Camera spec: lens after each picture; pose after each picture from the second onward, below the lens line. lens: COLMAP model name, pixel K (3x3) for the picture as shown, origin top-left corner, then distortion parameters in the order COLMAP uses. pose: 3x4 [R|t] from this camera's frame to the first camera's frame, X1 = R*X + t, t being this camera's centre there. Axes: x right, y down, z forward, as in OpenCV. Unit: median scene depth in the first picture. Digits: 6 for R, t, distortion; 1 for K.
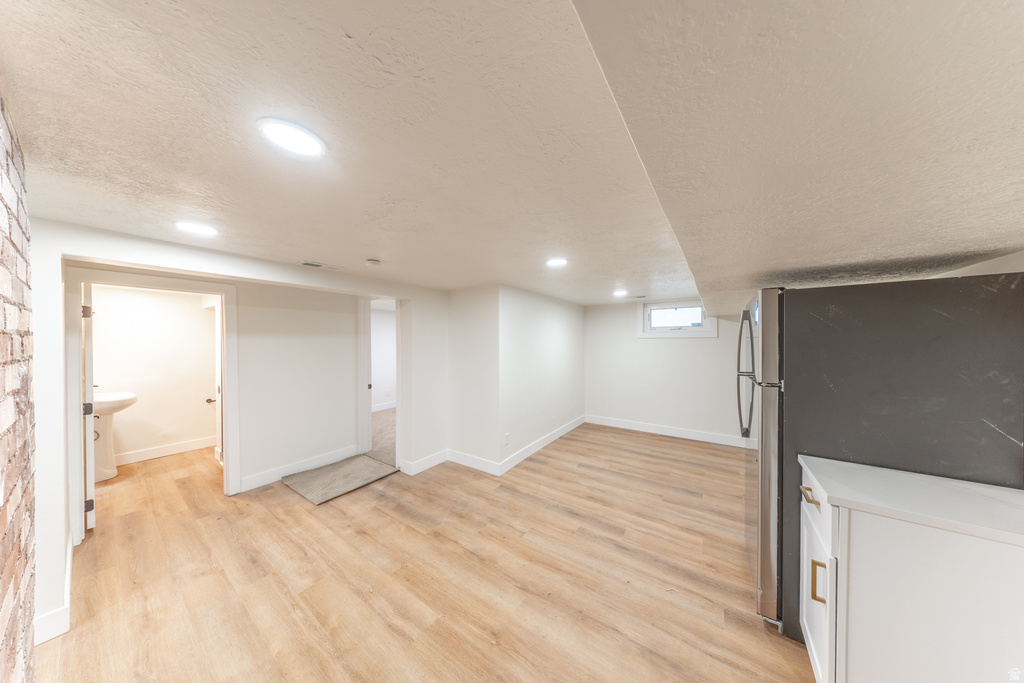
lens RADIAL K [[292.6, 0, 507.7], [0, 292.6, 340.5], [0, 0, 1]] dist [-0.003152, 0.000006]
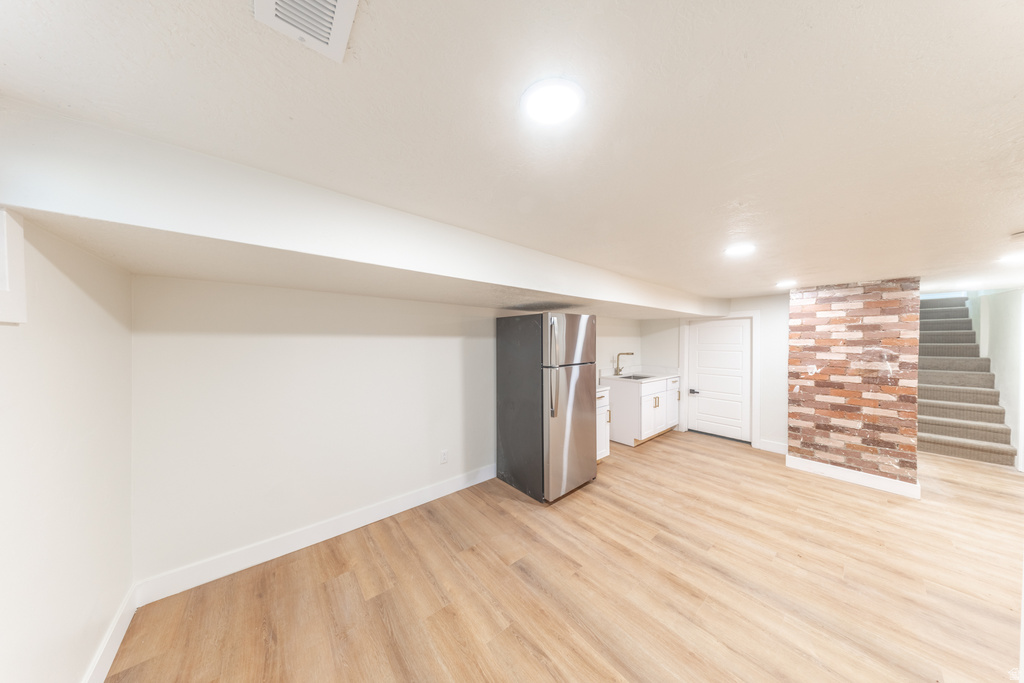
lens RADIAL K [[292.6, 0, 504.8], [0, 292.6, 336.7], [0, 0, 1]] dist [-0.003152, 0.000006]
pose [[-0.963408, 0.005355, 0.267987, 0.627551], [0.002790, 0.999947, -0.009951, -0.009319], [-0.268026, -0.008839, -0.963371, 2.122008]]
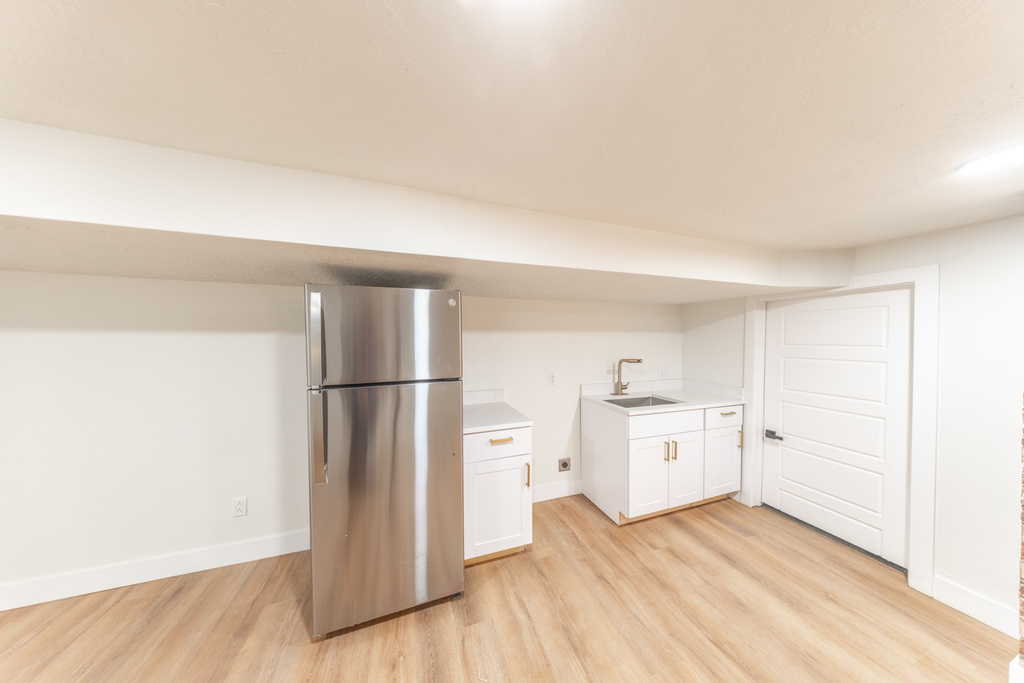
lens RADIAL K [[292.6, 0, 513.5], [0, 292.6, 339.0], [0, 0, 1]] dist [-0.003152, 0.000006]
pose [[-0.817522, -0.003504, 0.575887, 0.057357], [0.001532, 0.999965, 0.008258, -0.007997], [-0.575896, 0.007633, -0.817487, 1.203438]]
